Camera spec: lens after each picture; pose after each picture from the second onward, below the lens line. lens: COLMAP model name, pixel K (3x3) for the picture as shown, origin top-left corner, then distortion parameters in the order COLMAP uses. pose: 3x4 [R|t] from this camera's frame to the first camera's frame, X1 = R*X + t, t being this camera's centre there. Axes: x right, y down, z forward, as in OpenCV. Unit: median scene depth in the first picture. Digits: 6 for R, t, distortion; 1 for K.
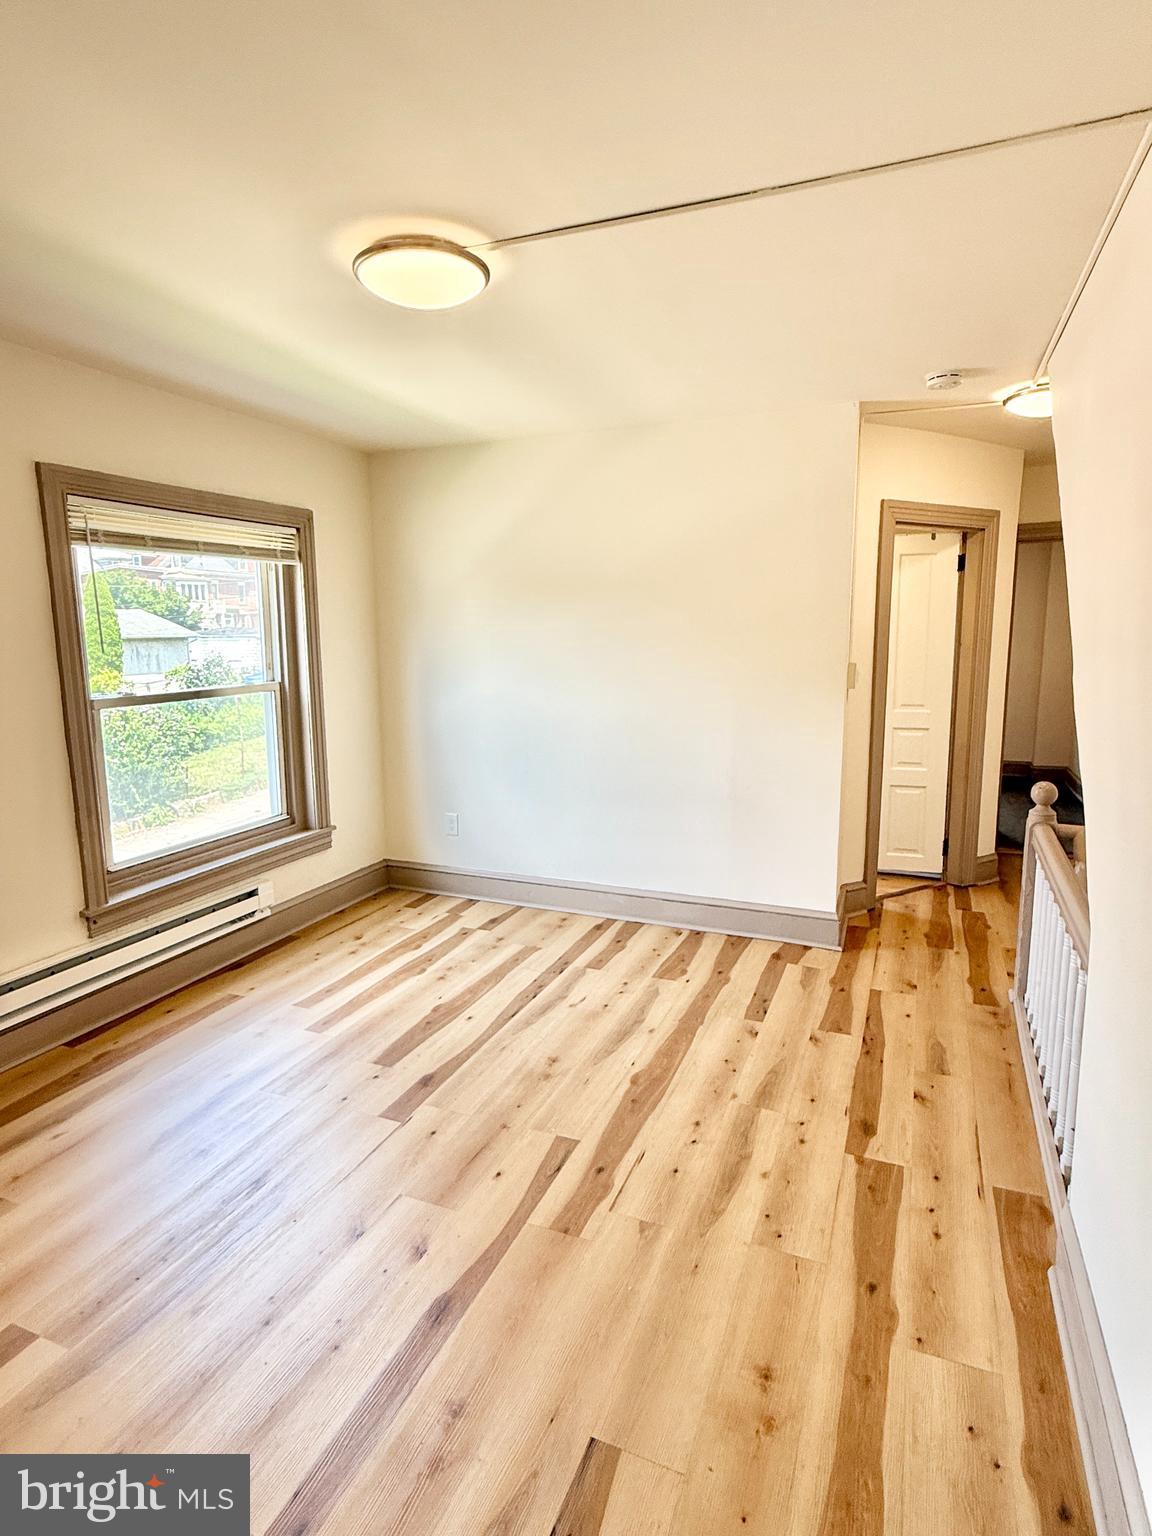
lens RADIAL K [[853.8, 0, 576.0], [0, 853.8, 768.0], [0, 0, 1]] dist [0.004142, 0.000731]
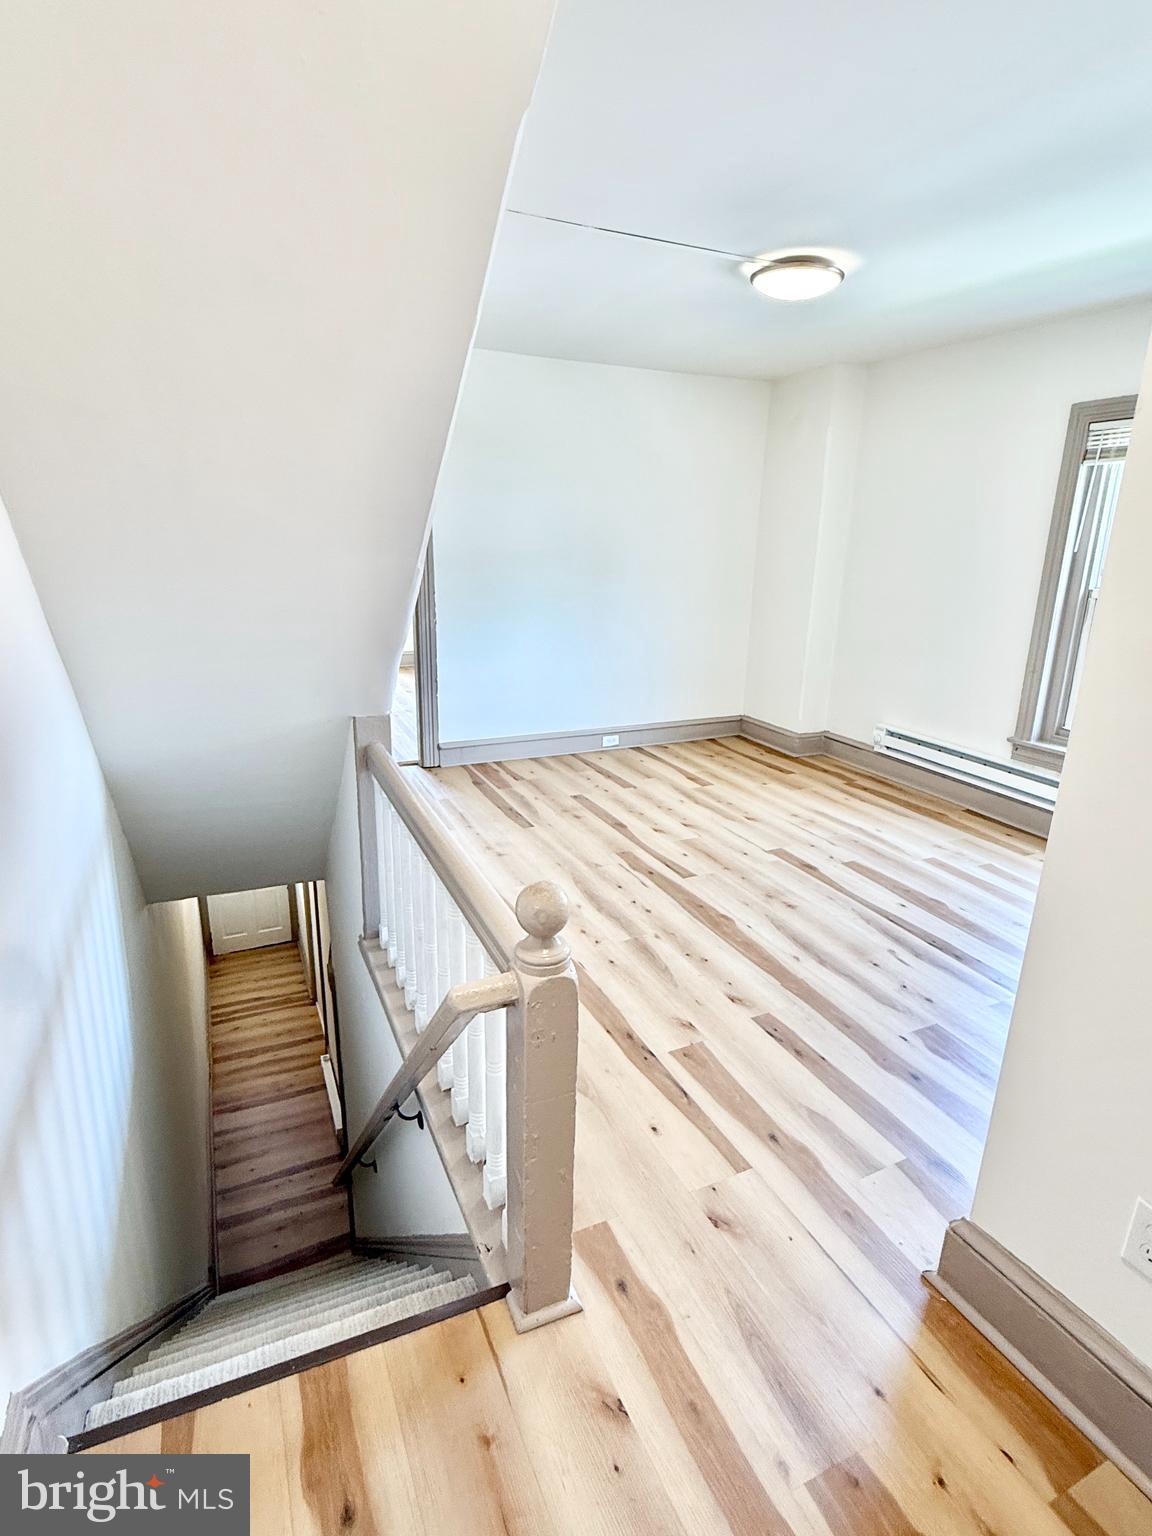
lens RADIAL K [[809.7, 0, 576.0], [0, 809.7, 768.0], [0, 0, 1]] dist [0.001868, 0.000208]
pose [[-0.686801, 0.196574, -0.699759, 0.876001], [-0.133603, 0.912189, 0.387377, -0.210661], [0.714461, 0.359541, -0.600230, 1.331805]]
